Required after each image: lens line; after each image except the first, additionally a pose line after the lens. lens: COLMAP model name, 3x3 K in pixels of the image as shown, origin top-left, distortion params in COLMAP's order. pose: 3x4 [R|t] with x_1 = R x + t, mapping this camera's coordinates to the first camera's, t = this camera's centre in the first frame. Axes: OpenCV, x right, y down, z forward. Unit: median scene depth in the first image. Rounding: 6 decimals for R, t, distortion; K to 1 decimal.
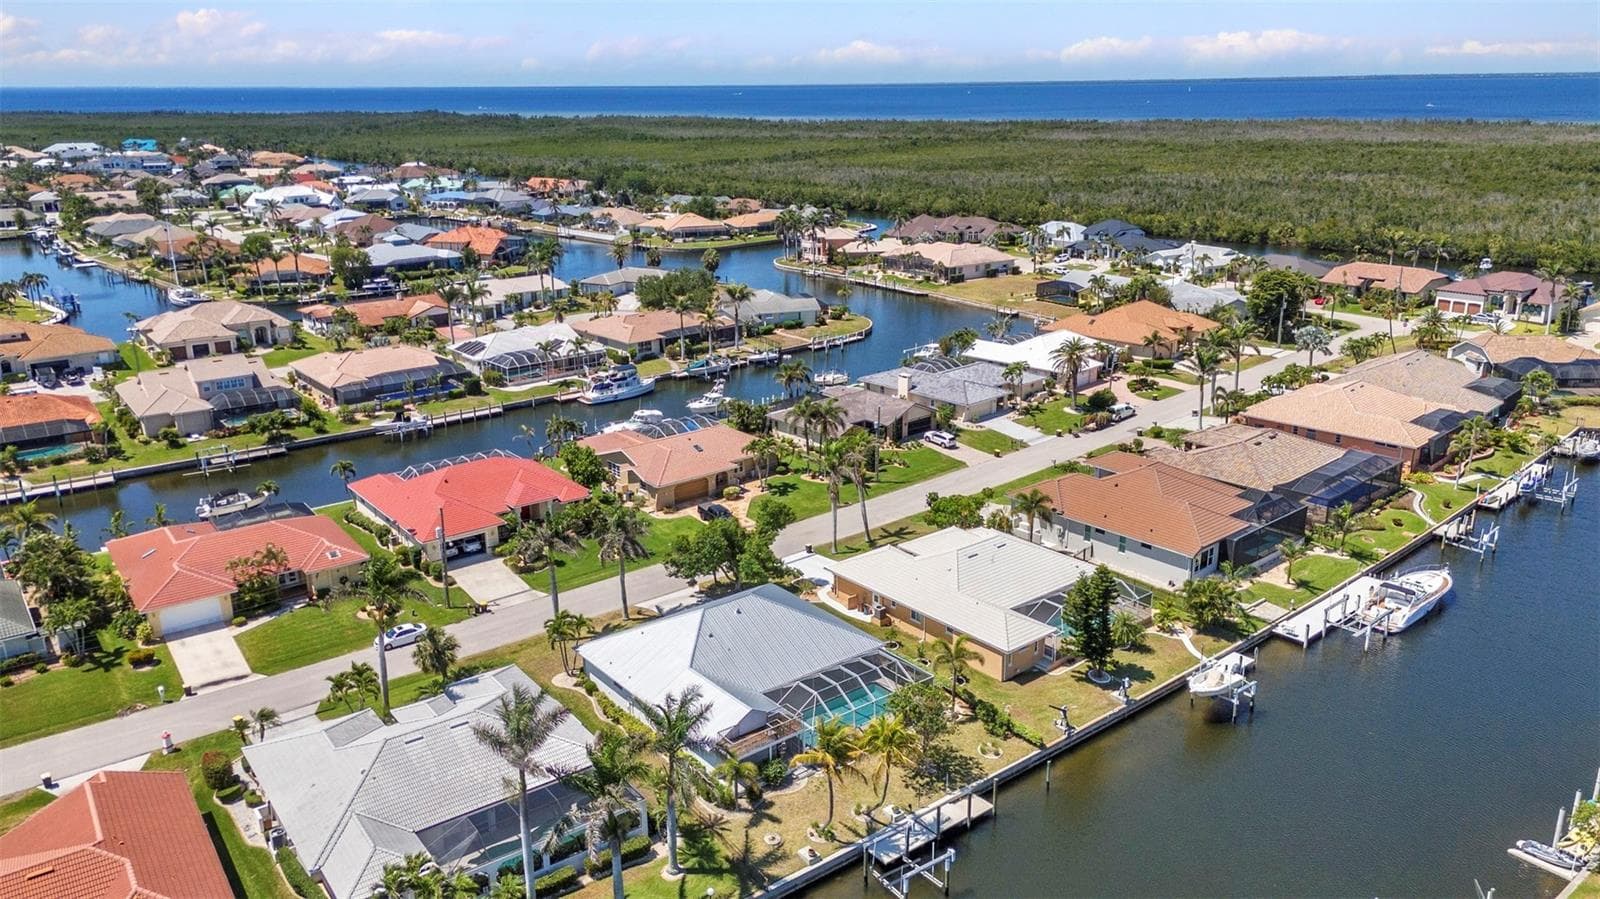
lens RADIAL K [[1169.1, 0, 800.5], [0, 1169.1, 463.4], [0, 0, 1]] dist [0.082391, -0.088572]
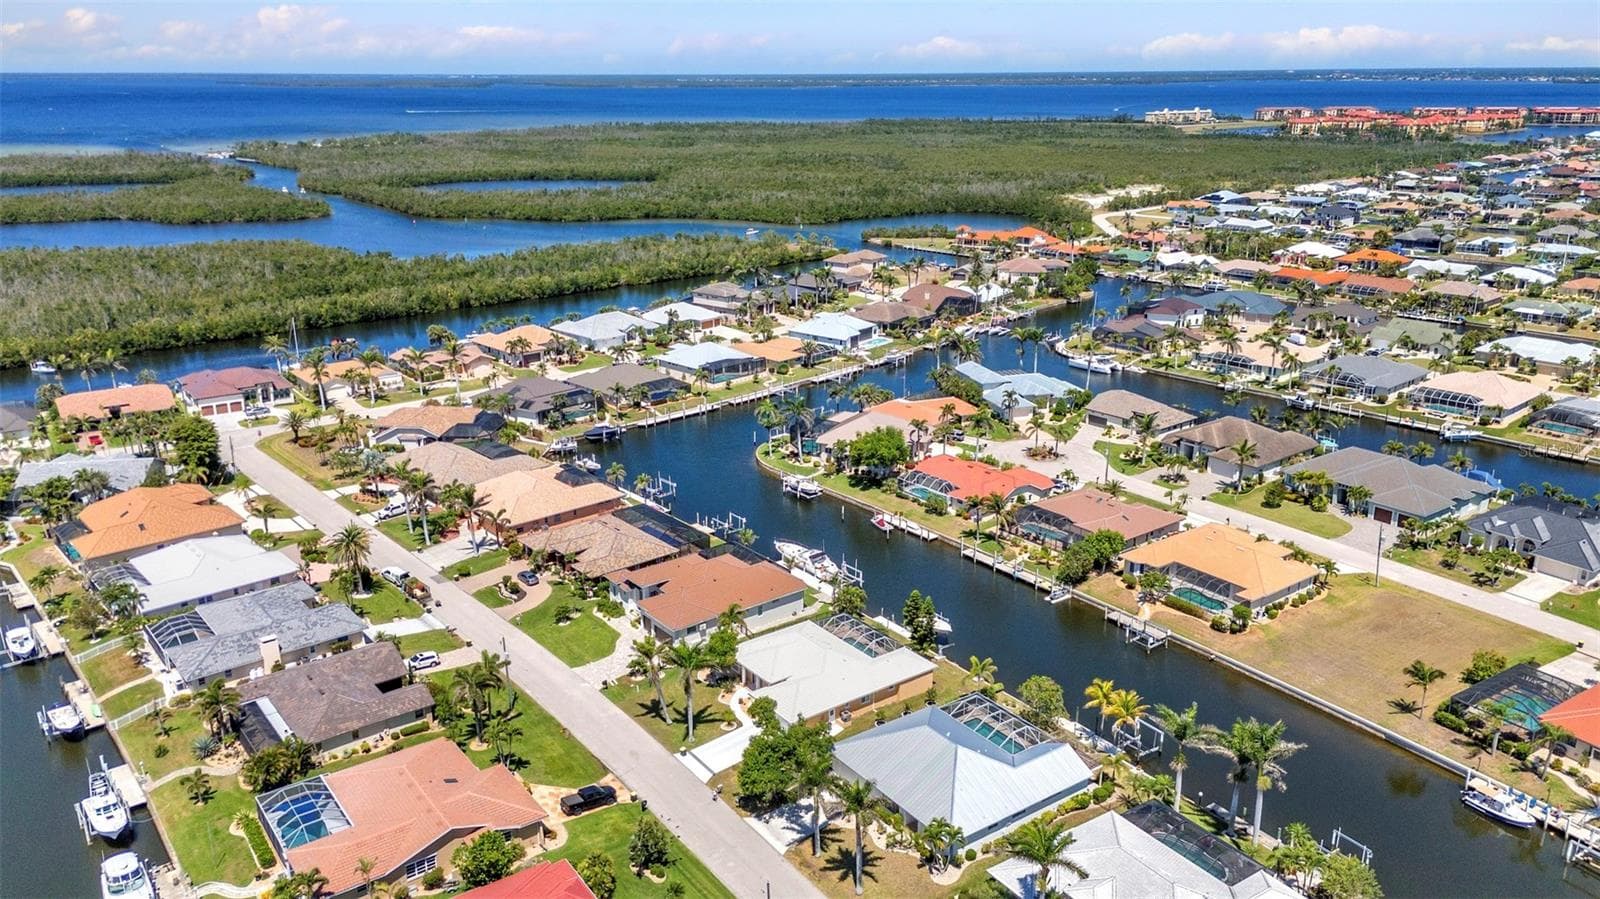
lens RADIAL K [[1169.1, 0, 800.5], [0, 1169.1, 463.4], [0, 0, 1]] dist [0.082391, -0.088572]
pose [[0.051870, -0.307030, 0.950285, -0.673979], [0.311344, 0.909112, 0.276732, -0.312871], [-0.948881, 0.281511, 0.142747, 0.489331]]
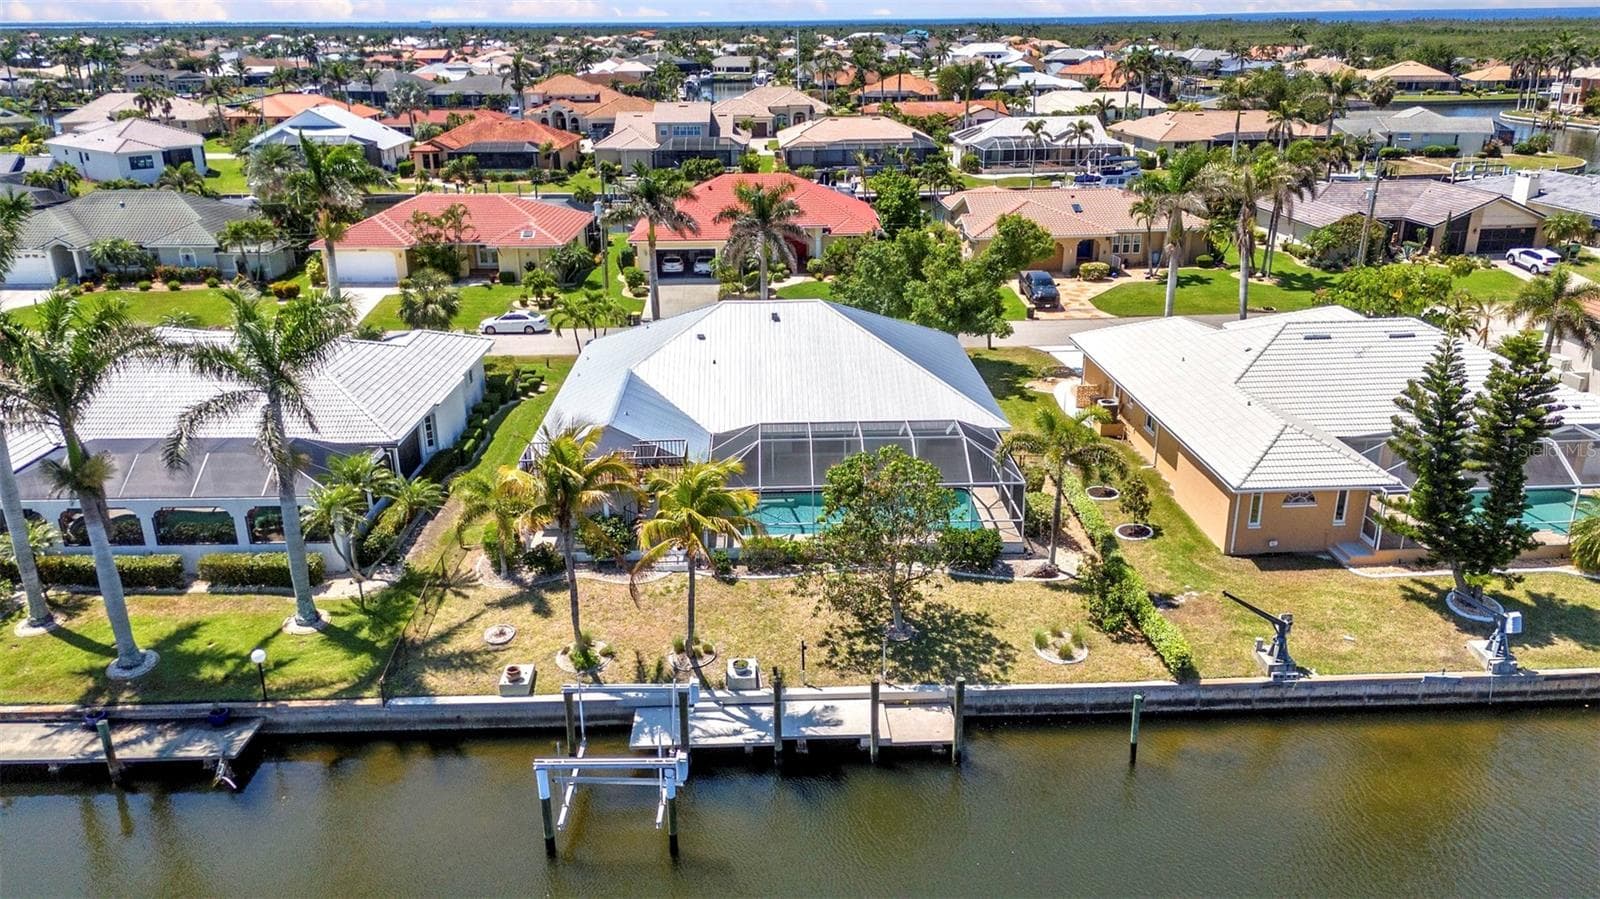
lens RADIAL K [[1169.1, 0, 800.5], [0, 1169.1, 463.4], [0, 0, 1]] dist [0.082391, -0.088572]
pose [[0.803827, 0.210656, -0.556314, 0.164438], [-0.181073, 0.977467, 0.108496, 0.073460], [0.566634, 0.013521, 0.823858, 0.290250]]
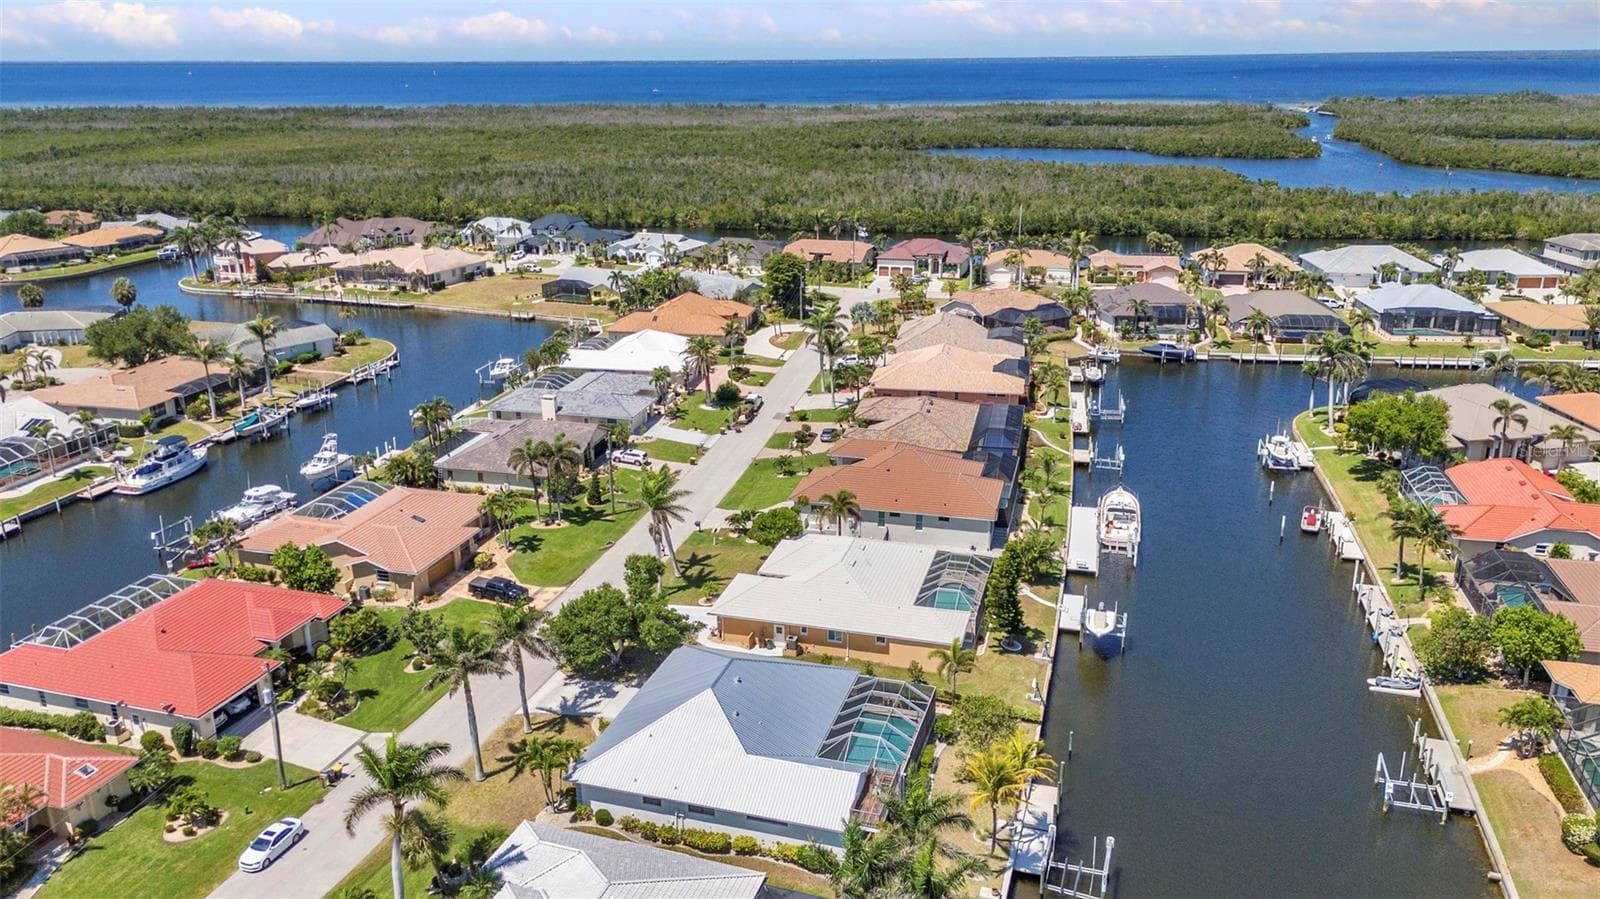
lens RADIAL K [[1169.1, 0, 800.5], [0, 1169.1, 463.4], [0, 0, 1]] dist [0.082391, -0.088572]
pose [[0.823991, -0.181240, 0.536834, -0.261591], [0.174060, 0.982616, 0.064574, -0.049737], [-0.539205, 0.040232, 0.841213, 0.108319]]
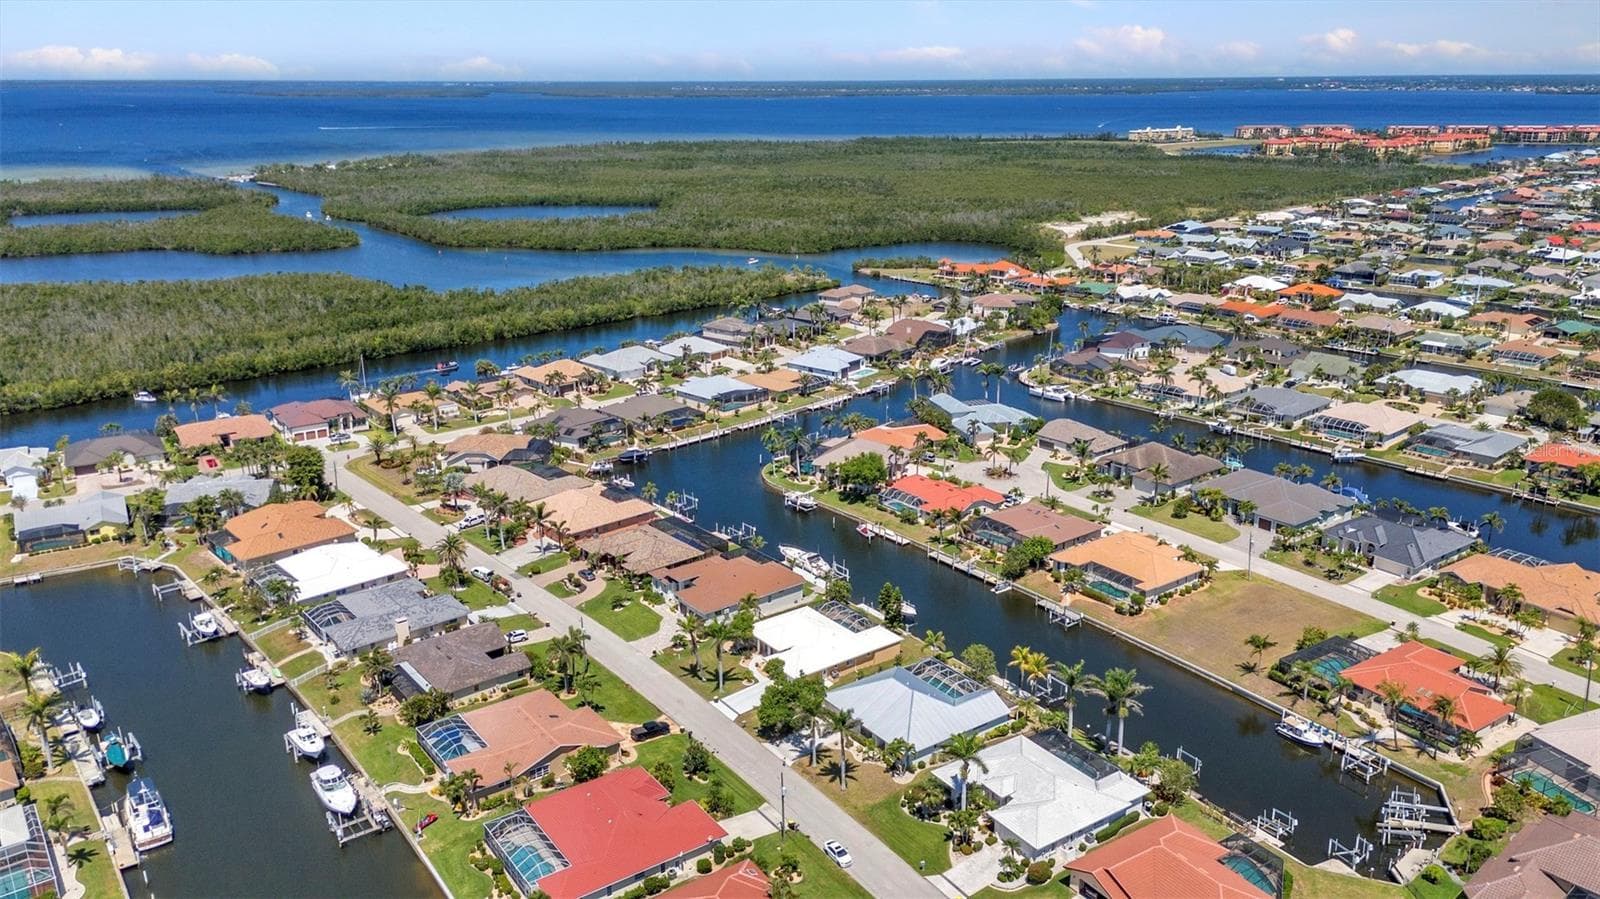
lens RADIAL K [[1169.1, 0, 800.5], [0, 1169.1, 463.4], [0, 0, 1]] dist [0.082391, -0.088572]
pose [[0.046751, -0.302785, 0.951912, -0.942347], [0.311519, 0.909848, 0.274105, -0.411085], [-0.949089, 0.283723, 0.136860, 0.448624]]
